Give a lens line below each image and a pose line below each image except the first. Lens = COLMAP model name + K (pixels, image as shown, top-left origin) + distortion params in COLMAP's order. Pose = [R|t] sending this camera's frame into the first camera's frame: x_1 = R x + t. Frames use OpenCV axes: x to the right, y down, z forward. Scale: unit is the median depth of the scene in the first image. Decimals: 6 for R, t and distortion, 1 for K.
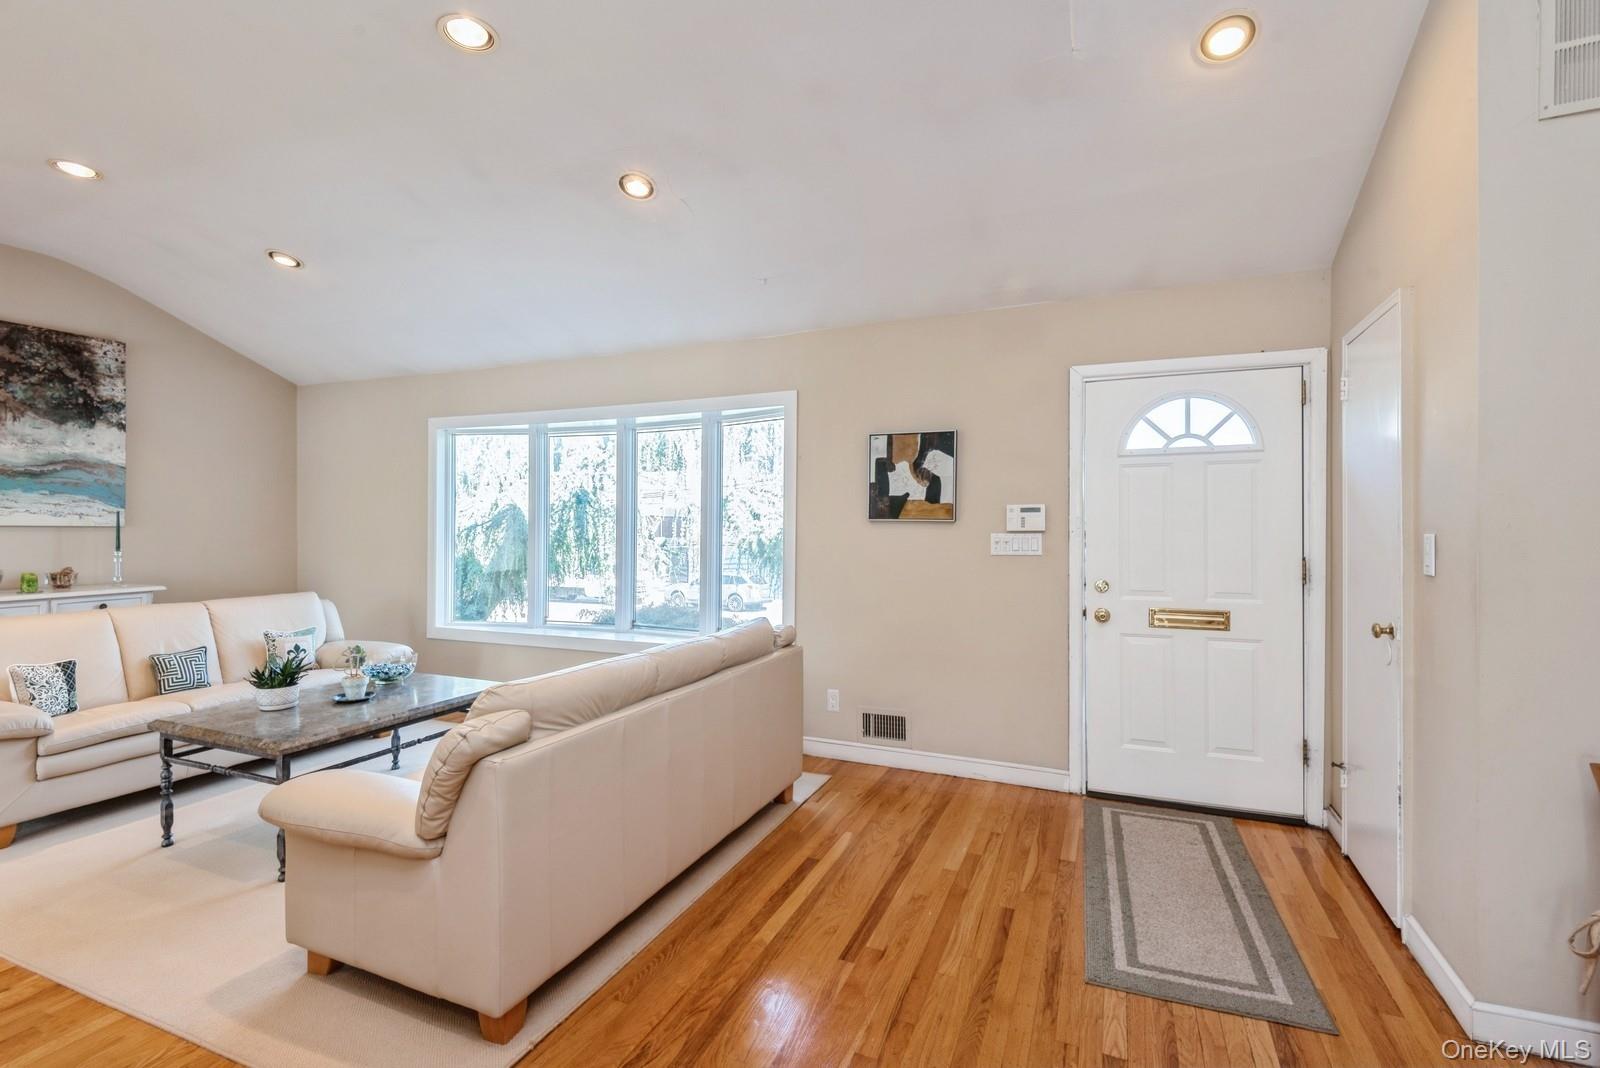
lens RADIAL K [[729.9, 0, 804.9], [0, 729.9, 530.1], [0, 0, 1]] dist [0.022733, -0.013026]
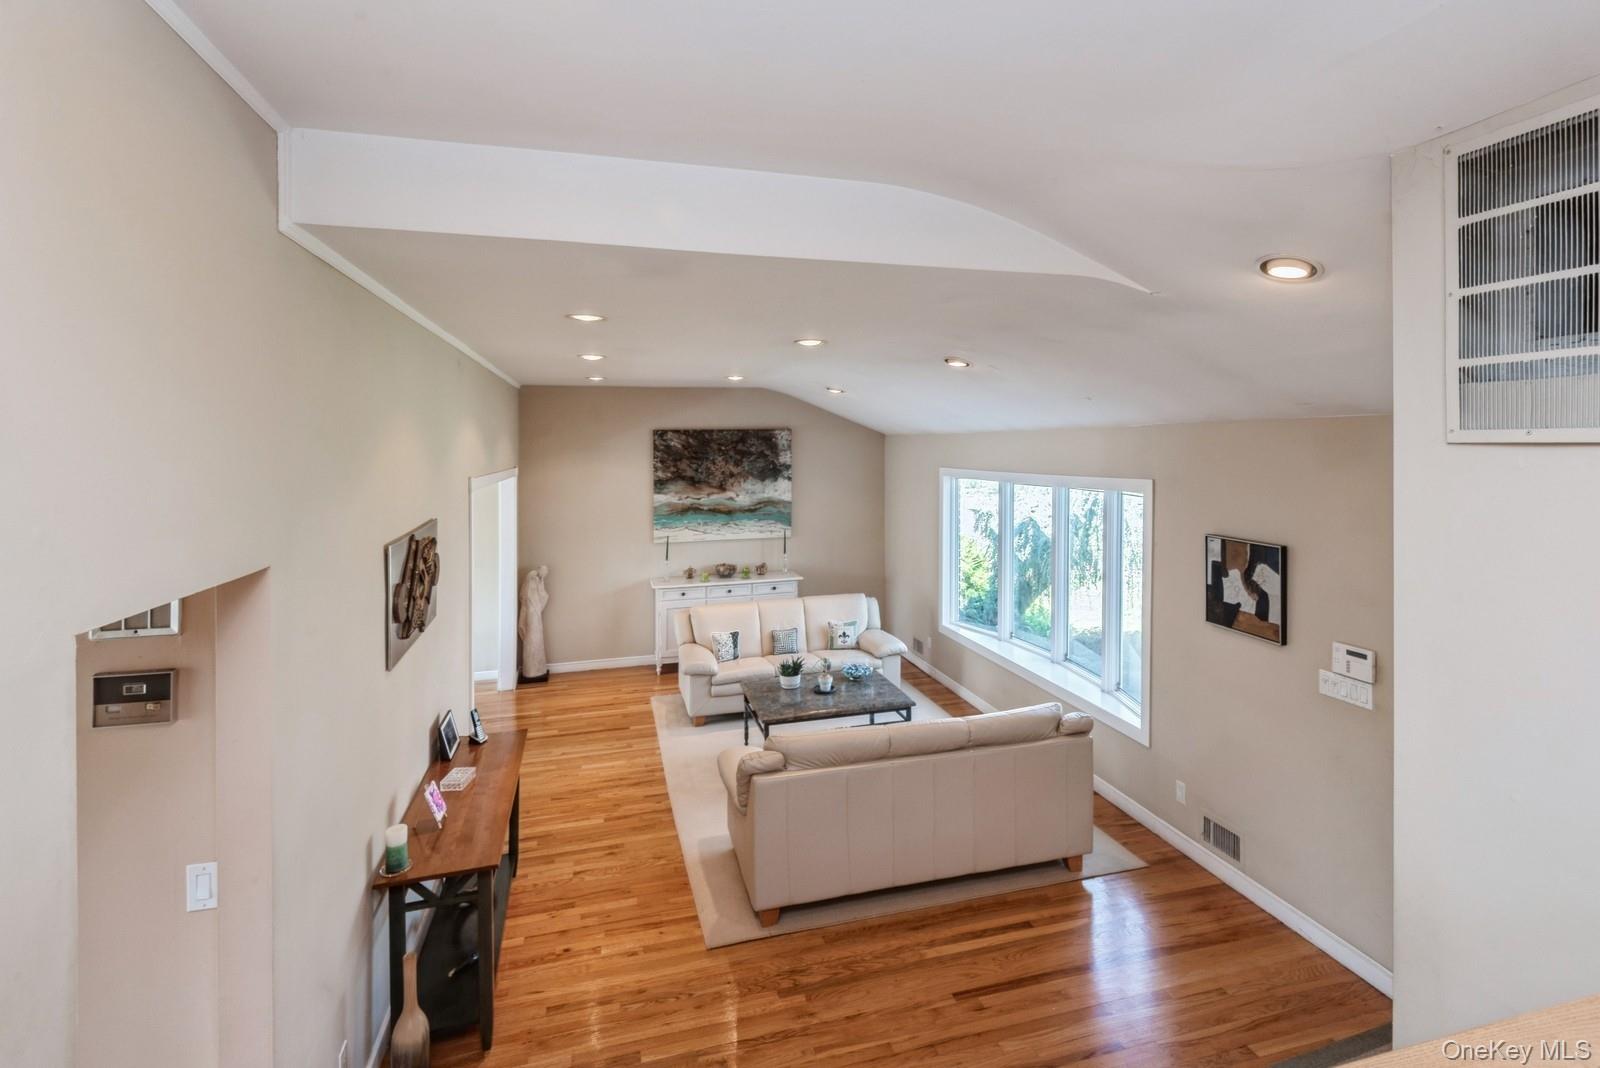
lens RADIAL K [[761.2, 0, 810.0], [0, 761.2, 433.4], [0, 0, 1]] dist [0.039153, -0.025700]
pose [[0.623238, -0.014469, -0.781898, 0.588663], [0.005297, 0.999884, -0.014280, -0.265093], [0.782014, 0.004758, 0.623243, -0.080332]]
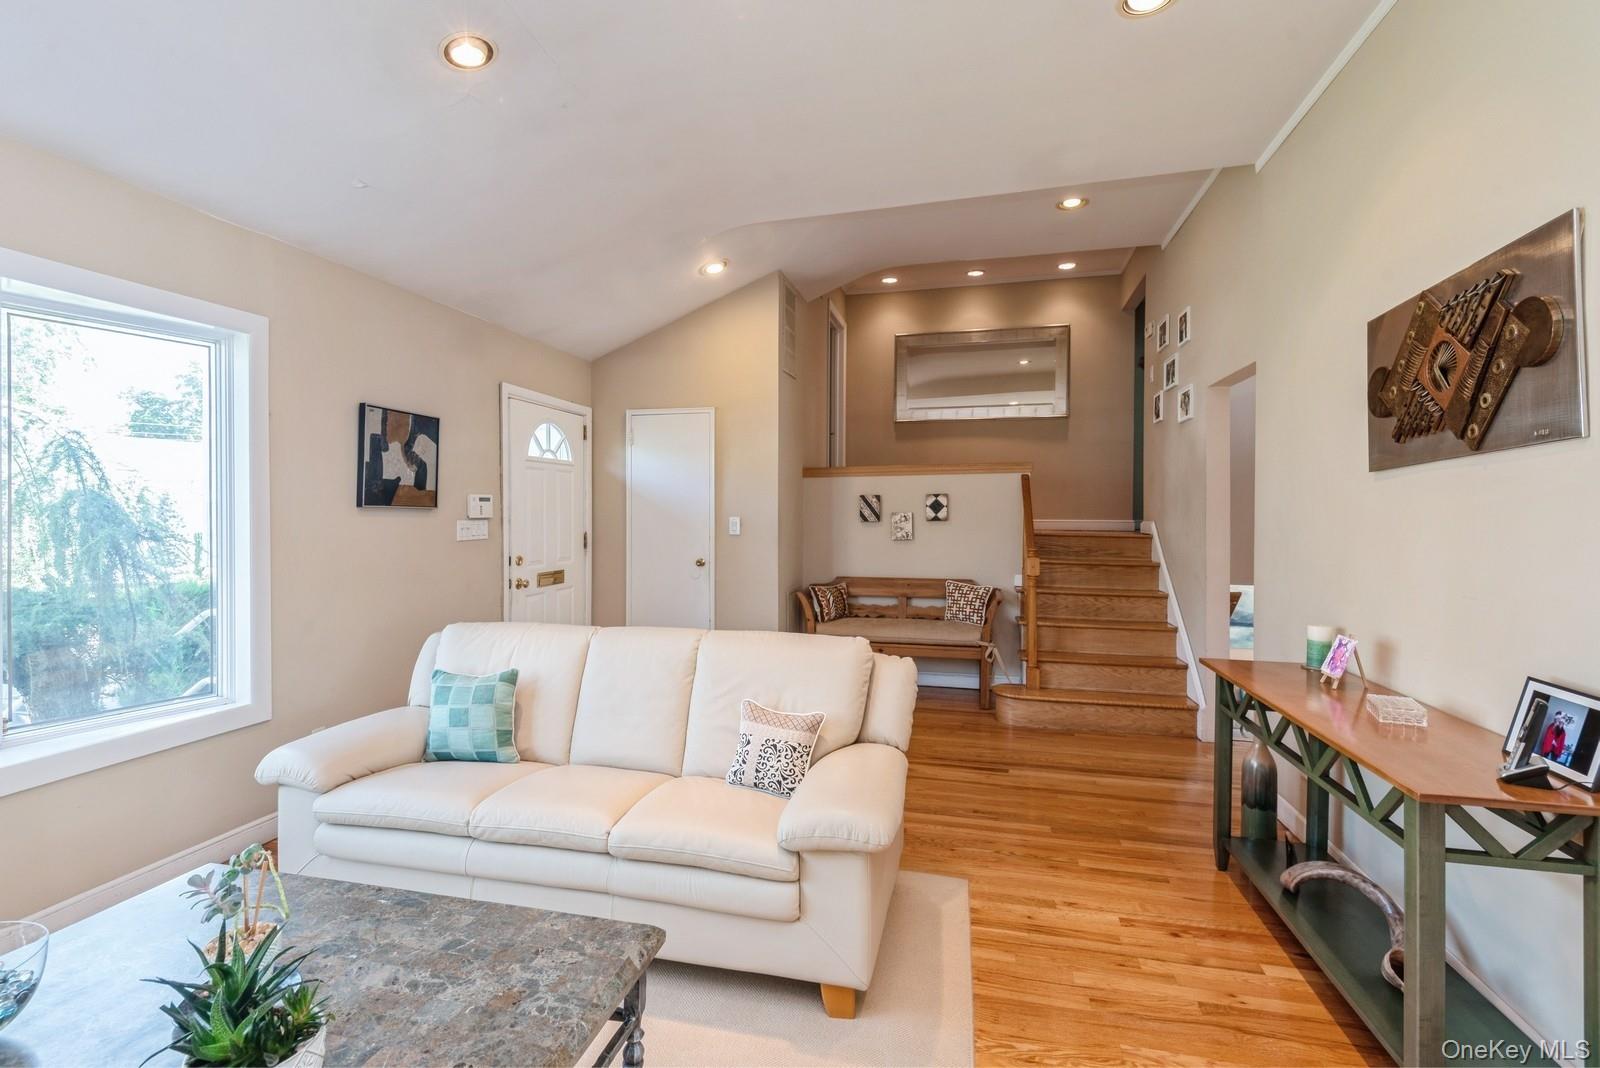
lens RADIAL K [[730.9, 0, 796.8], [0, 730.9, 524.8], [0, 0, 1]] dist [0.038008, -0.022311]
pose [[-0.160392, -0.015035, 0.986939, -0.851984], [0.001716, 0.999878, 0.015511, -0.004663], [-0.987052, 0.004182, -0.160346, 0.662051]]
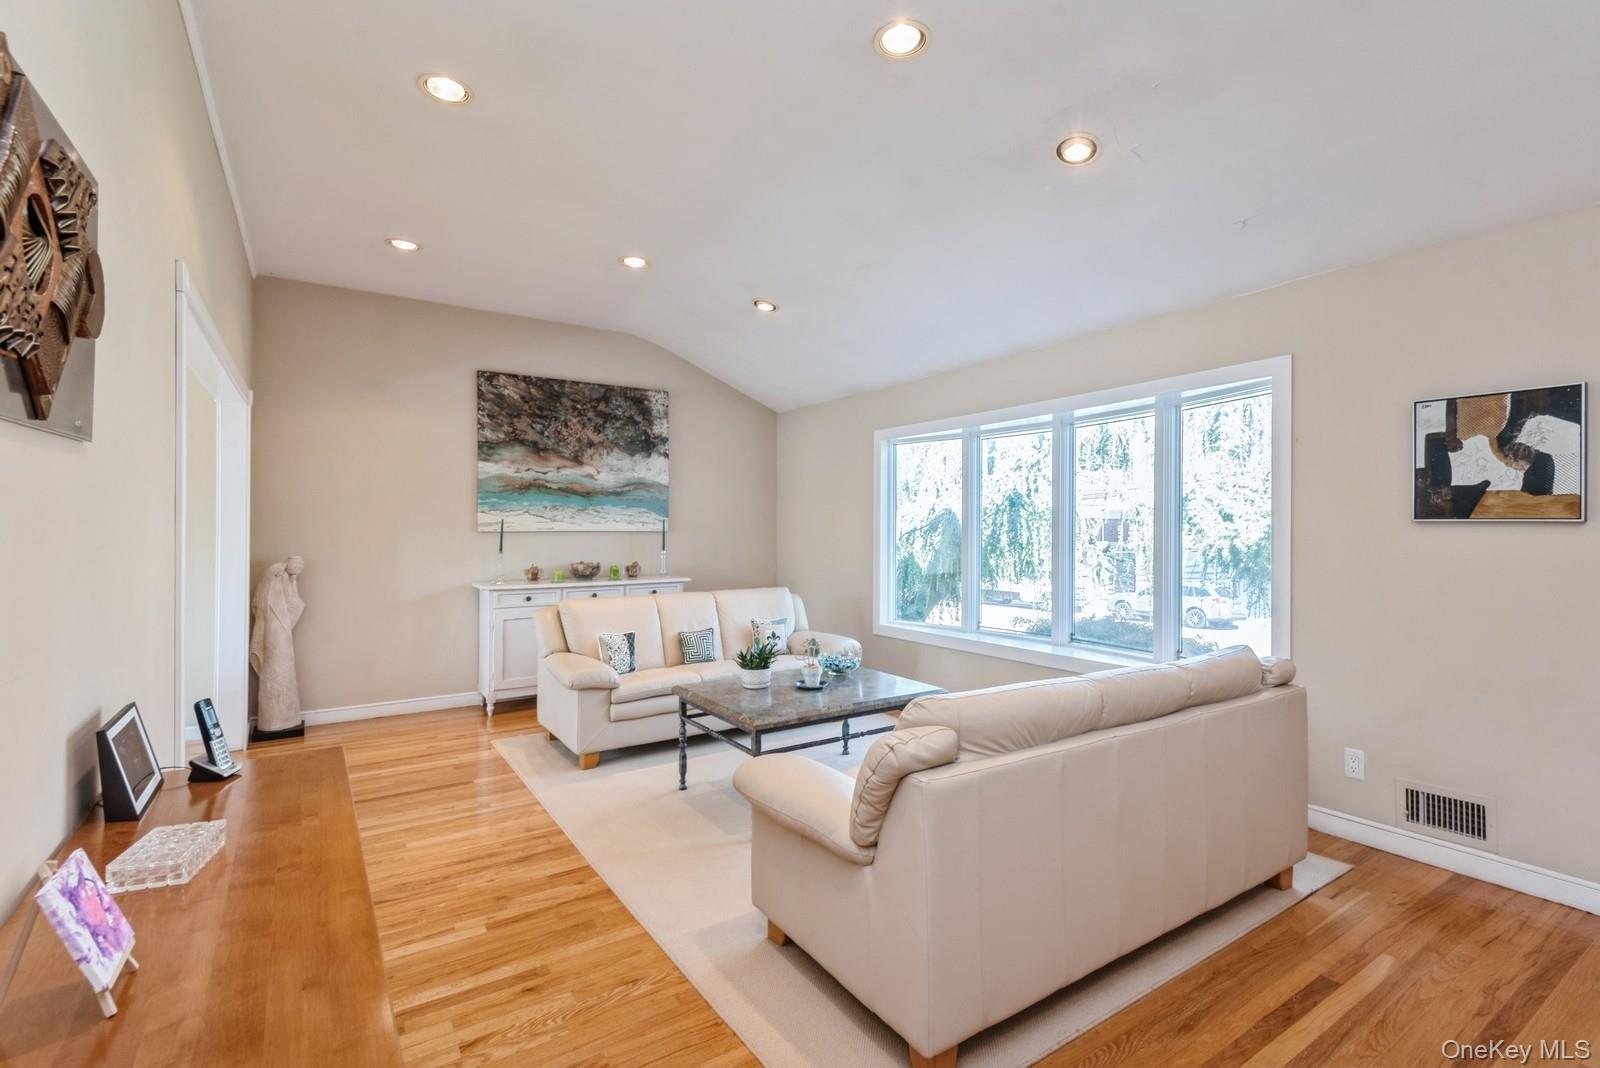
lens RADIAL K [[730.9, 0, 796.8], [0, 730.9, 524.8], [0, 0, 1]] dist [0.038008, -0.022311]
pose [[0.832034, -0.006945, -0.554681, -0.012930], [0.000268, 0.999927, -0.012117, -0.000964], [0.554725, 0.009933, 0.831975, 0.054311]]
